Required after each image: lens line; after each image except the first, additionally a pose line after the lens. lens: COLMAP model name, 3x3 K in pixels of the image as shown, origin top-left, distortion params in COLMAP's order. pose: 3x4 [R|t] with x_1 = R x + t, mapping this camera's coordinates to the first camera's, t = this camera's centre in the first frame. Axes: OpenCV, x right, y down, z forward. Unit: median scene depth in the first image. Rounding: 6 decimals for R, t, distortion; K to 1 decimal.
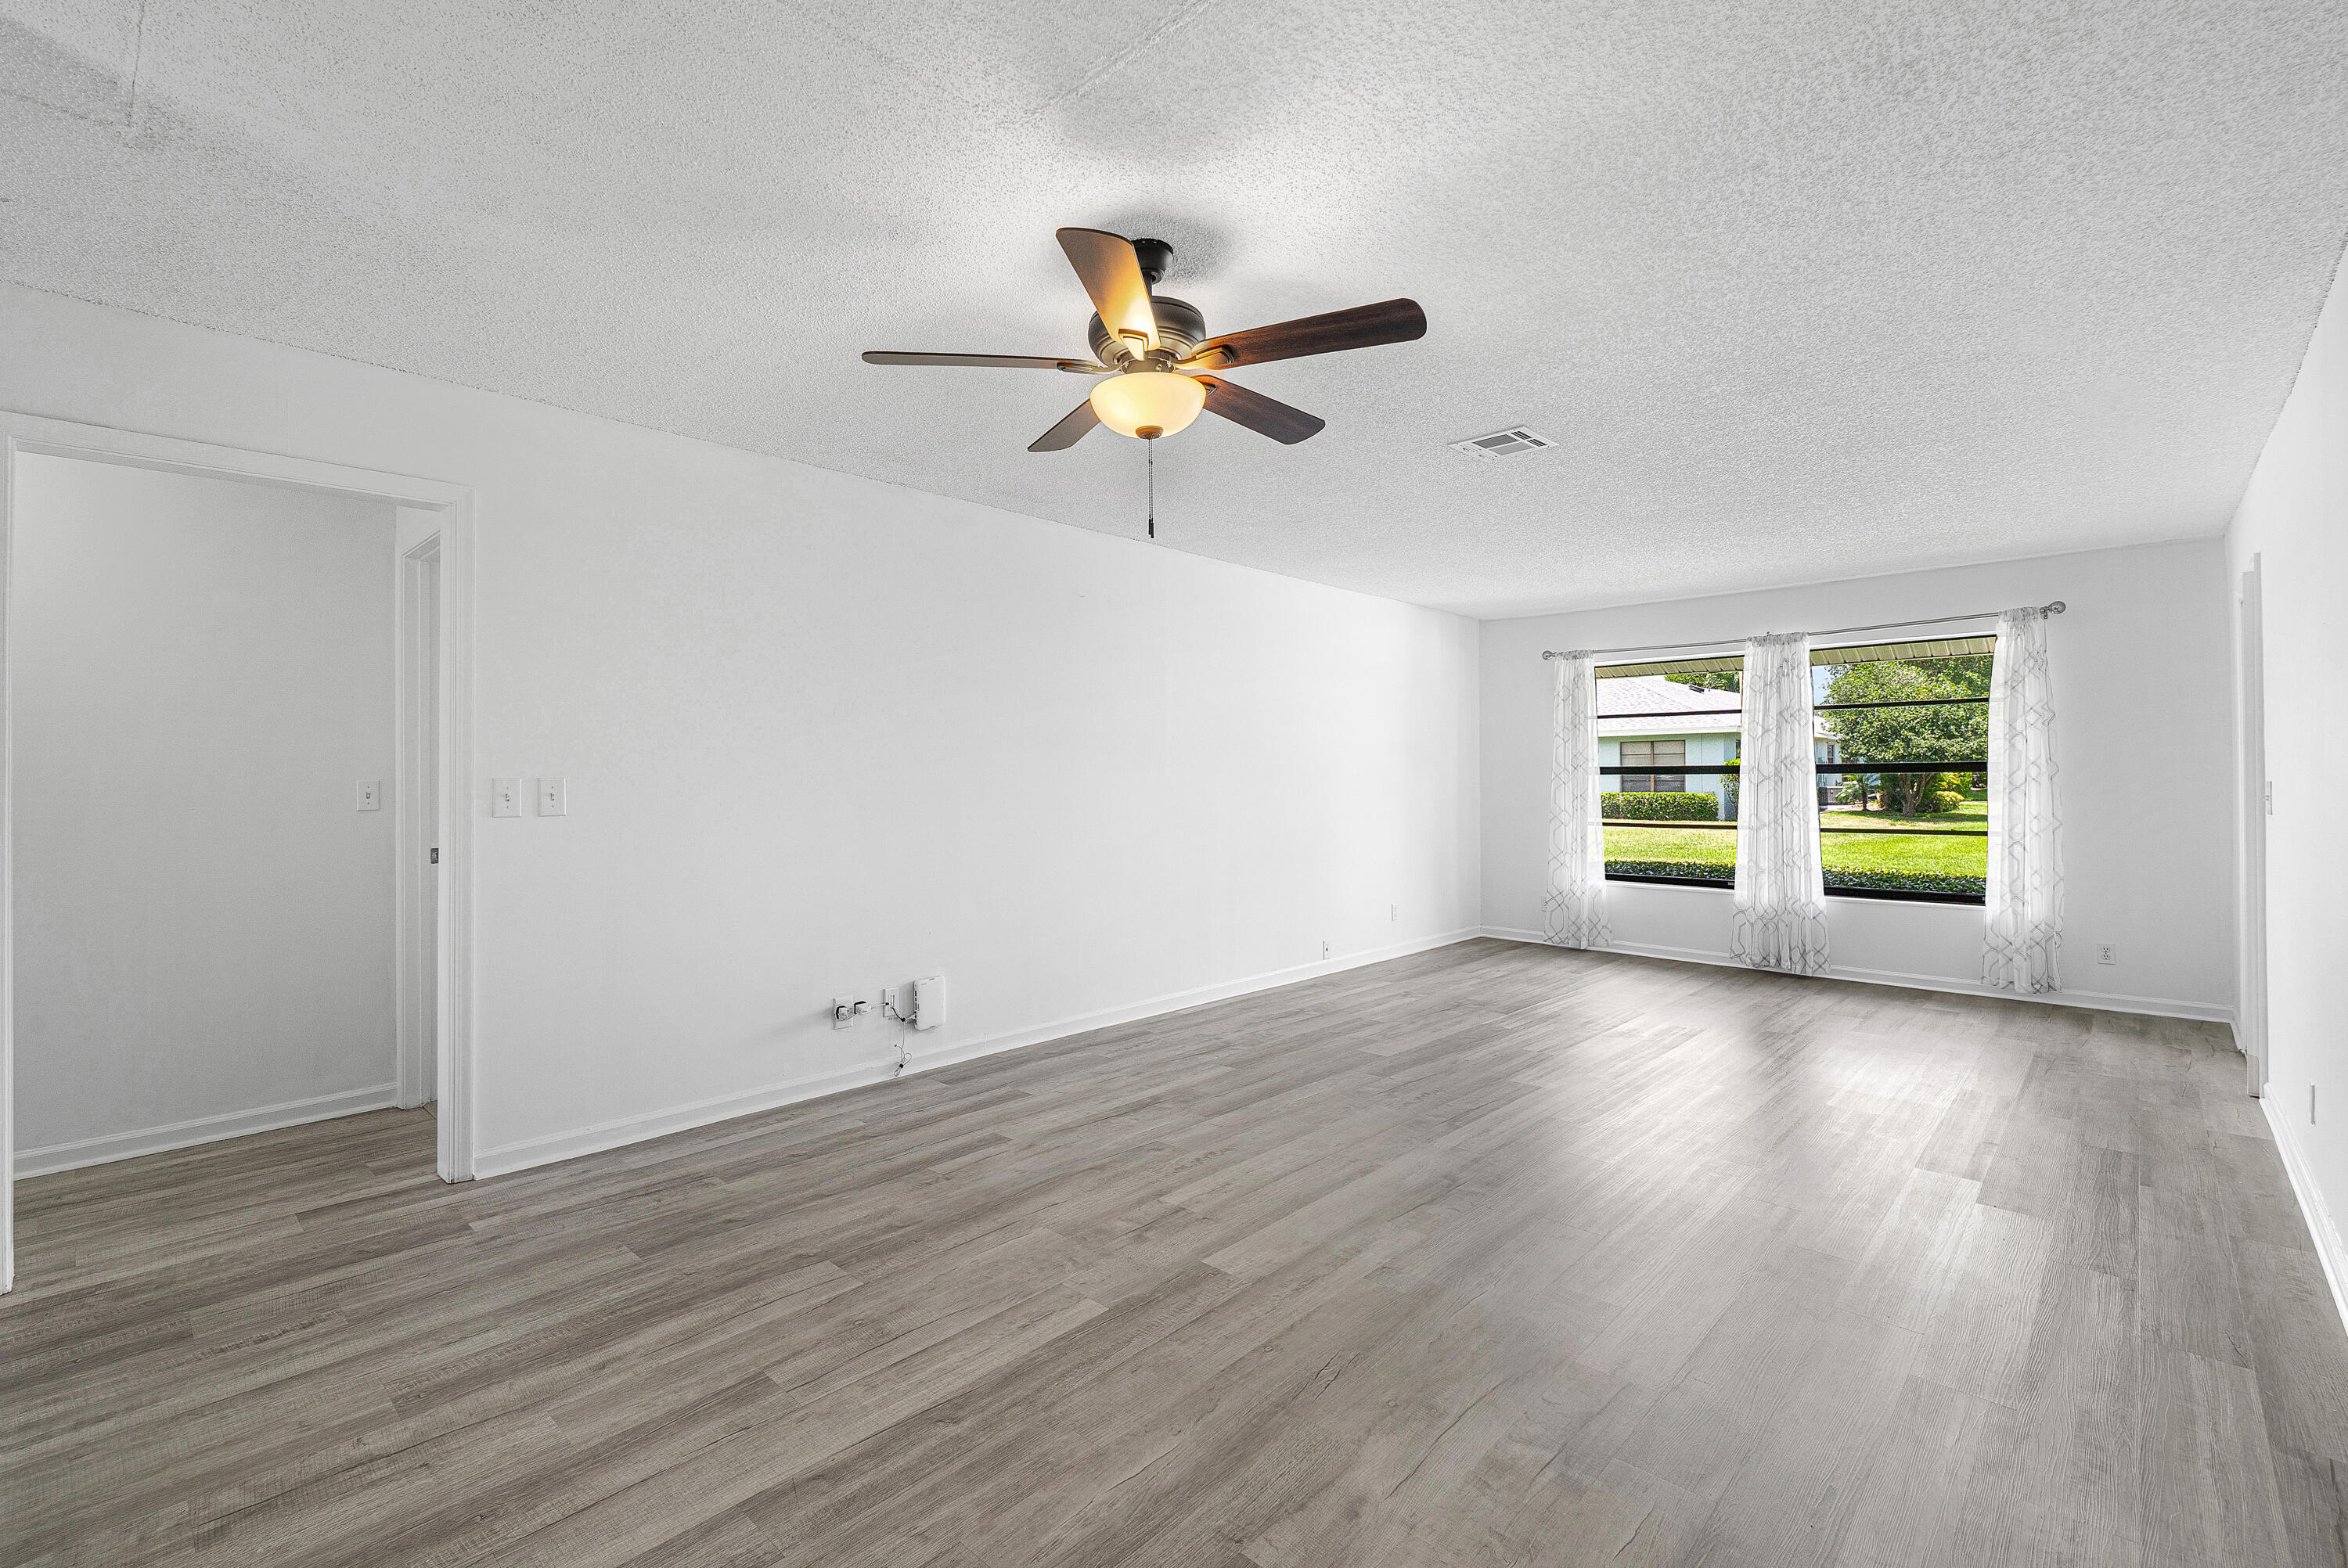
lens RADIAL K [[1053.9, 0, 1148.3], [0, 1053.9, 780.4], [0, 0, 1]] dist [-0.001093, -0.002085]
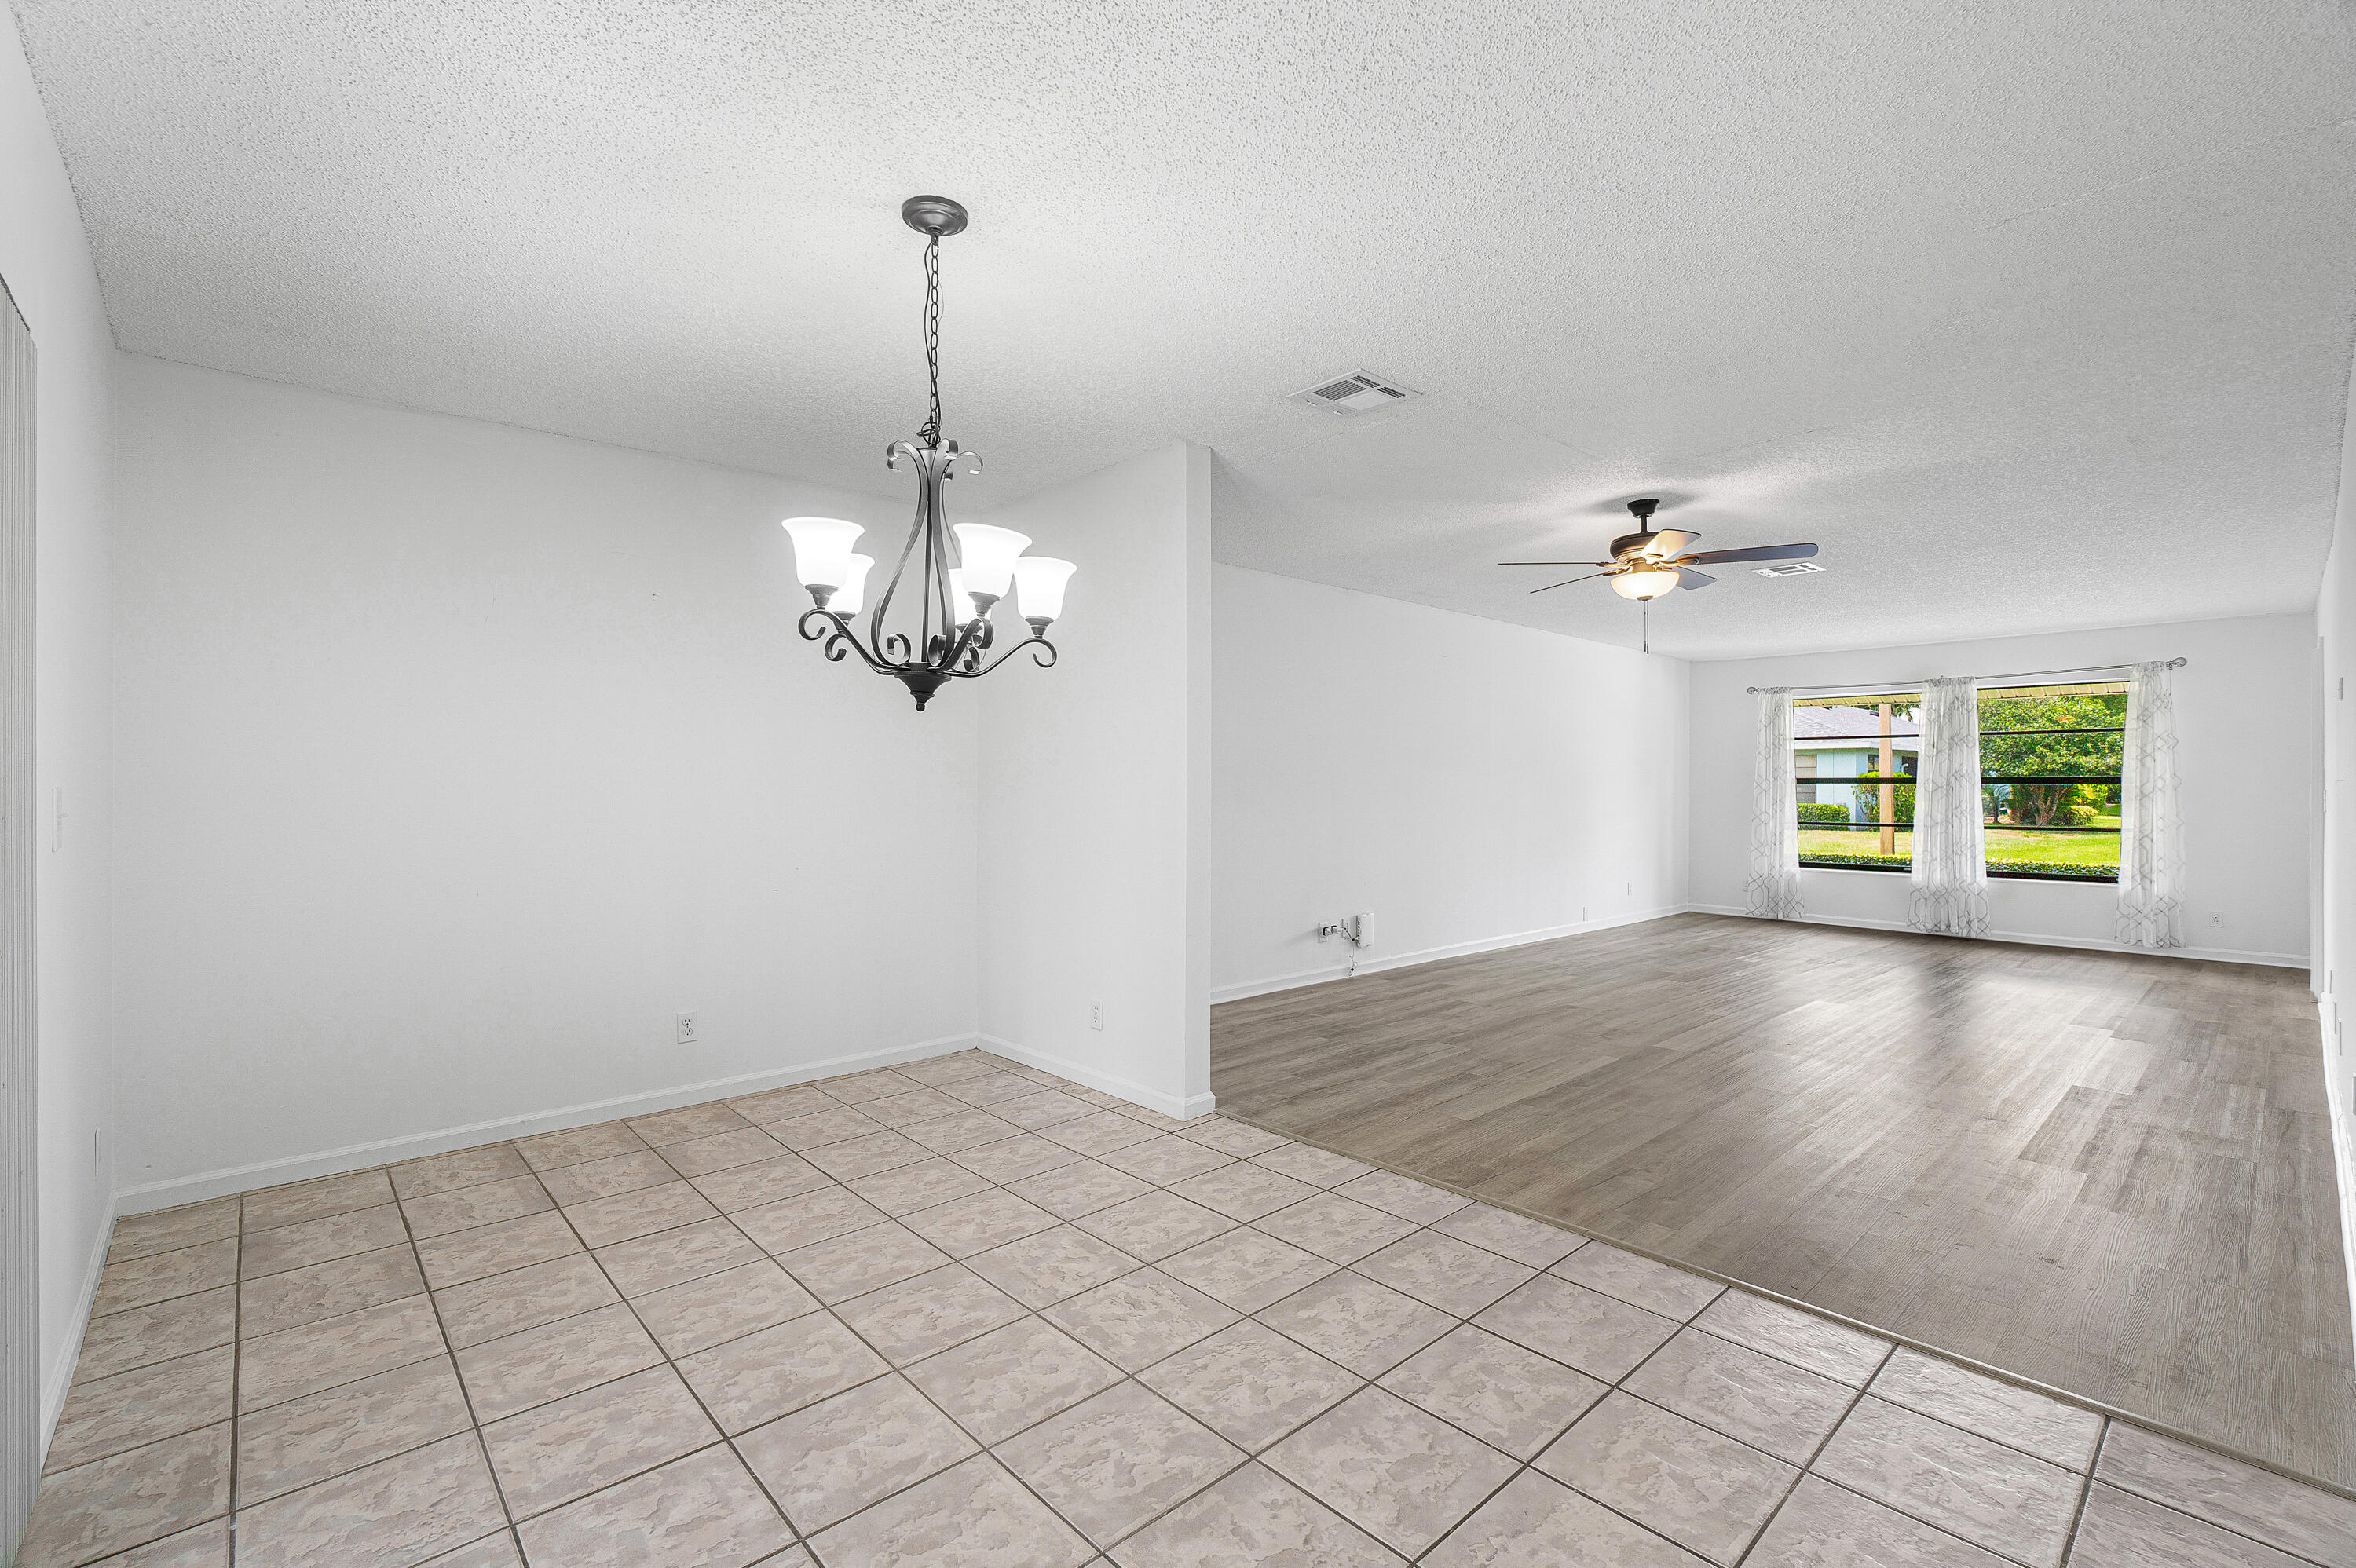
lens RADIAL K [[1009.5, 0, 1145.8], [0, 1009.5, 795.1], [0, 0, 1]] dist [-0.014592, 0.002707]
pose [[0.994753, 0.009205, -0.101892, -0.338444], [-0.008547, 0.999940, 0.006897, 0.008672], [0.101949, -0.005990, 0.994772, -0.427082]]
